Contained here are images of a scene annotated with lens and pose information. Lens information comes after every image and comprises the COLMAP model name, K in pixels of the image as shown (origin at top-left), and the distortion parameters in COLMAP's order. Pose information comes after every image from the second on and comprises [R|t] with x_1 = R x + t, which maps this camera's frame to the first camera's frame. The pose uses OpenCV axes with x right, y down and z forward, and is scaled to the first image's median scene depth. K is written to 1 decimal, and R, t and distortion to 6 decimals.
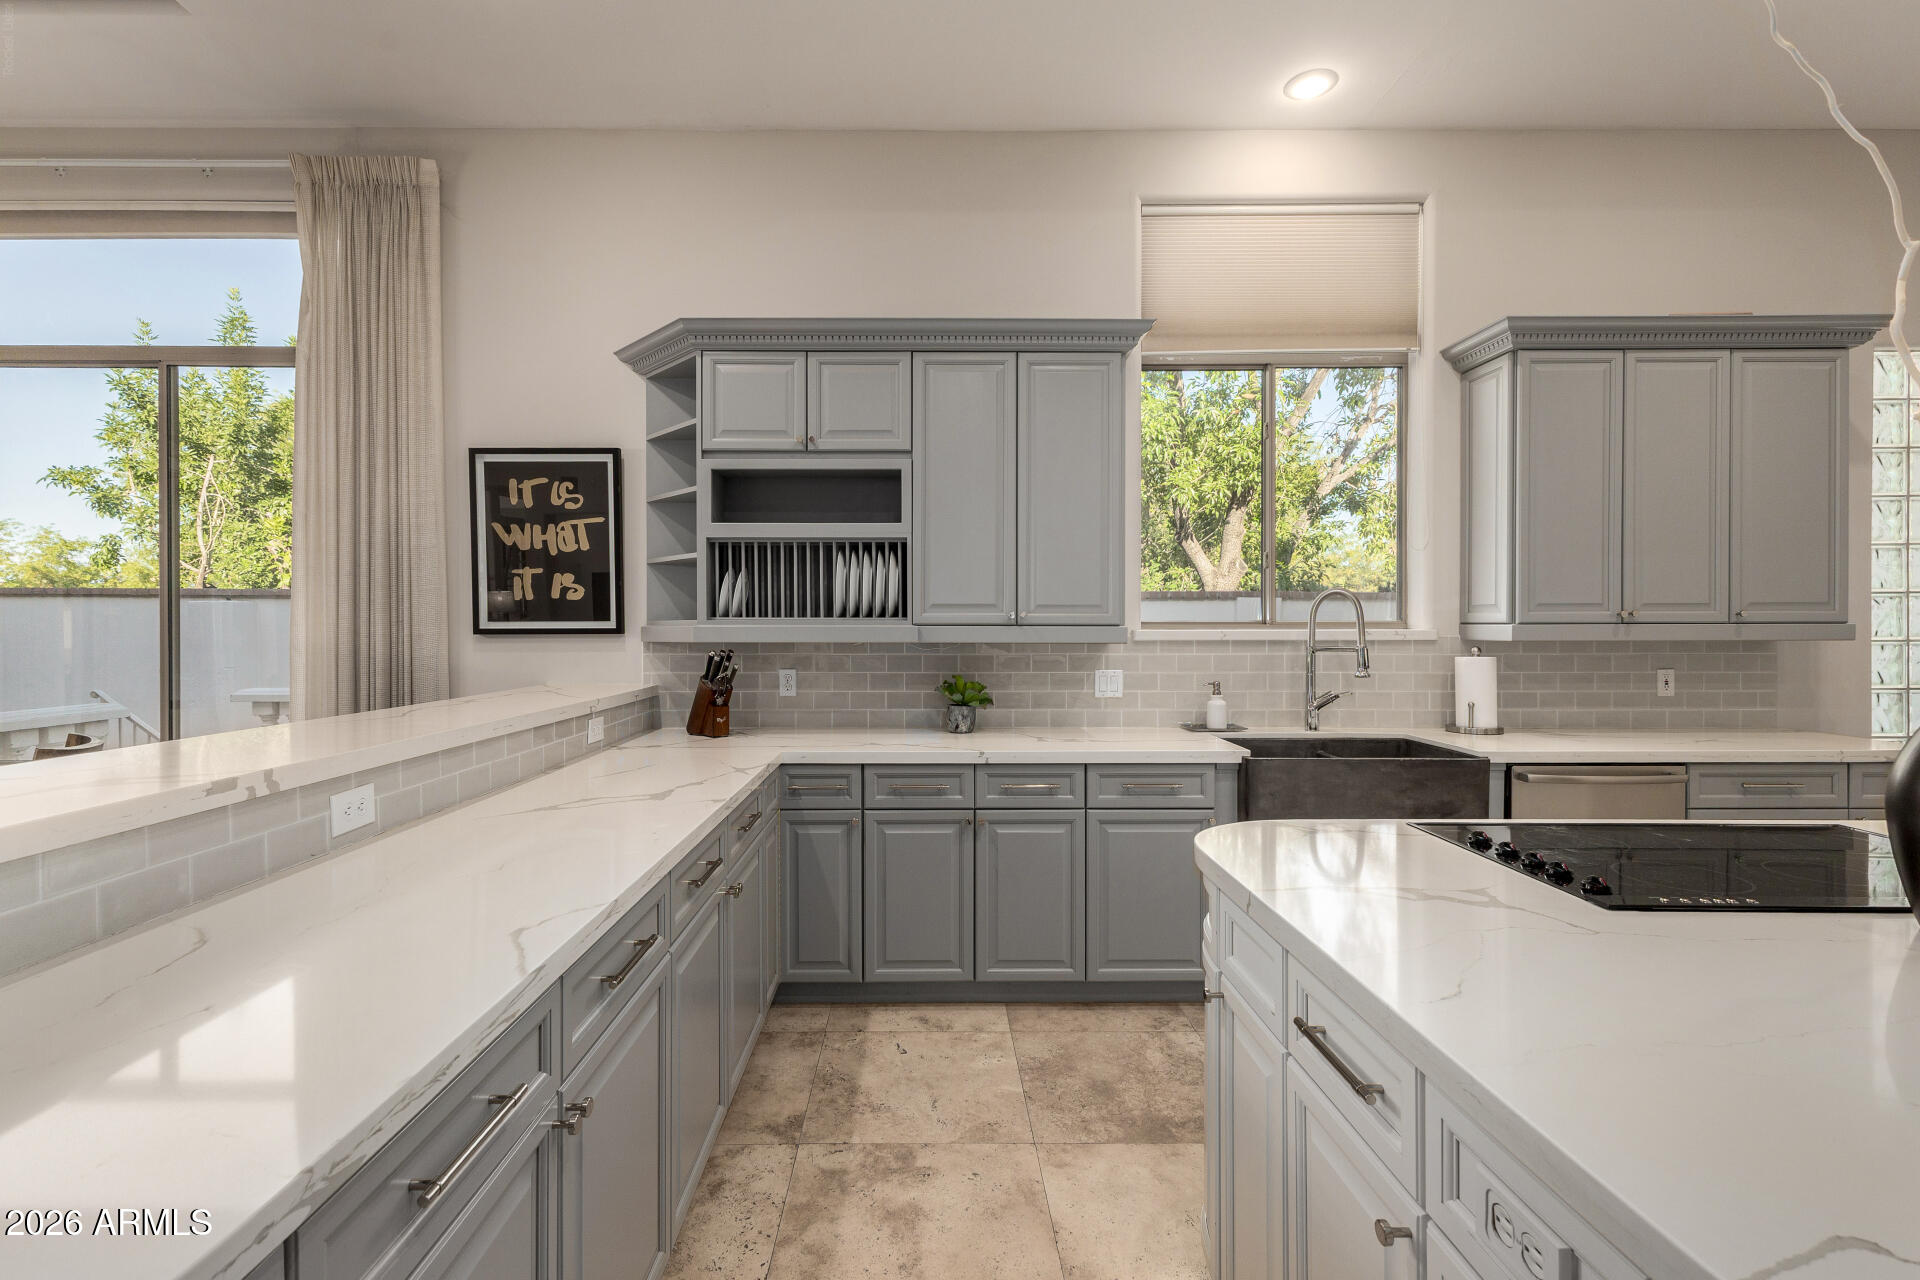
lens RADIAL K [[847.0, 0, 964.6], [0, 847.0, 635.5], [0, 0, 1]] dist [0.003925, -0.002543]
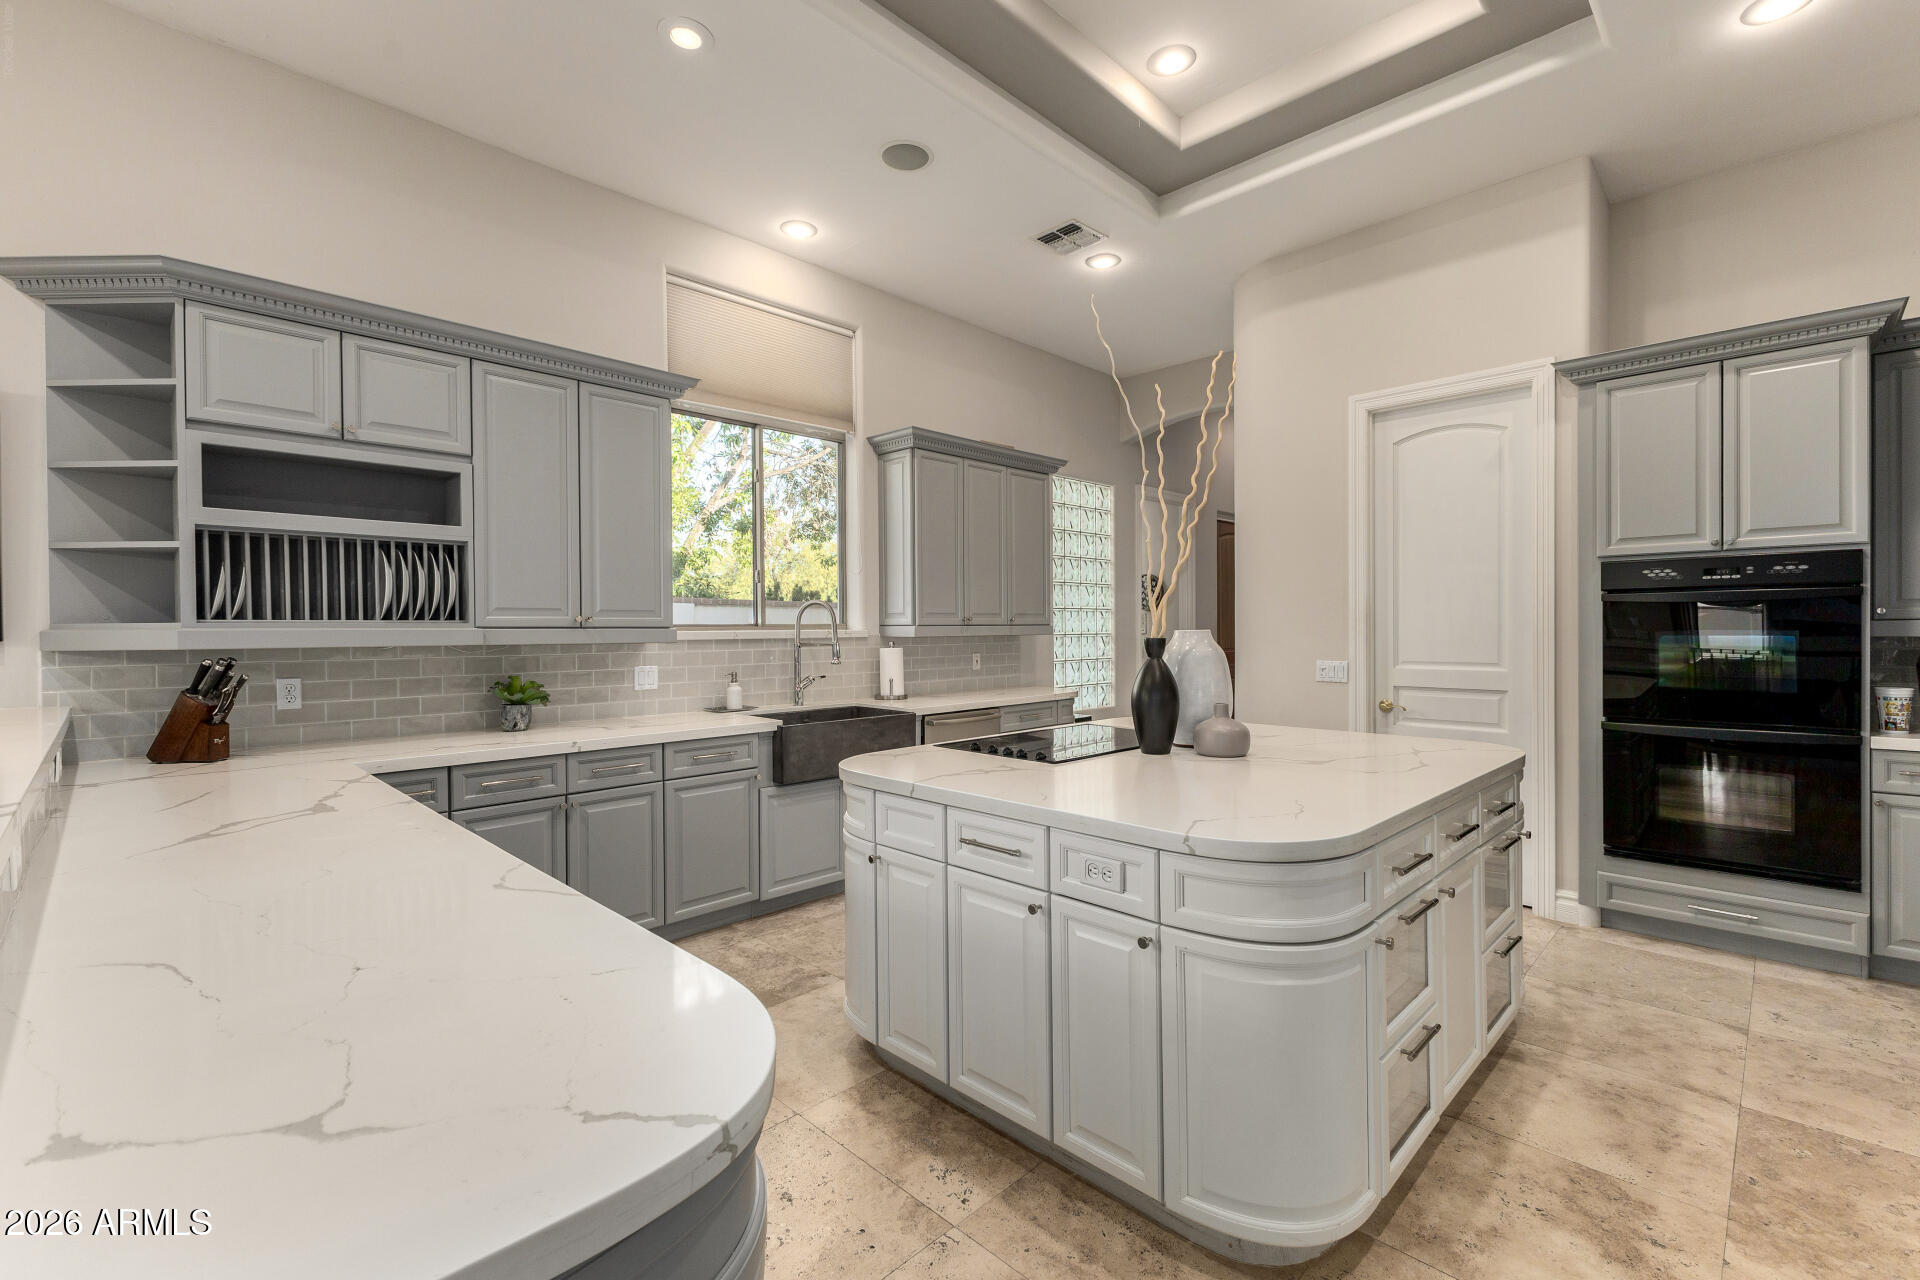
lens RADIAL K [[847.0, 0, 948.3], [0, 847.0, 636.4], [0, 0, 1]] dist [0.003925, -0.002543]
pose [[0.704541, -0.010468, 0.709586, -0.375369], [0.012161, 0.999922, 0.002676, 0.002004], [-0.709559, 0.006744, 0.704613, -0.116120]]
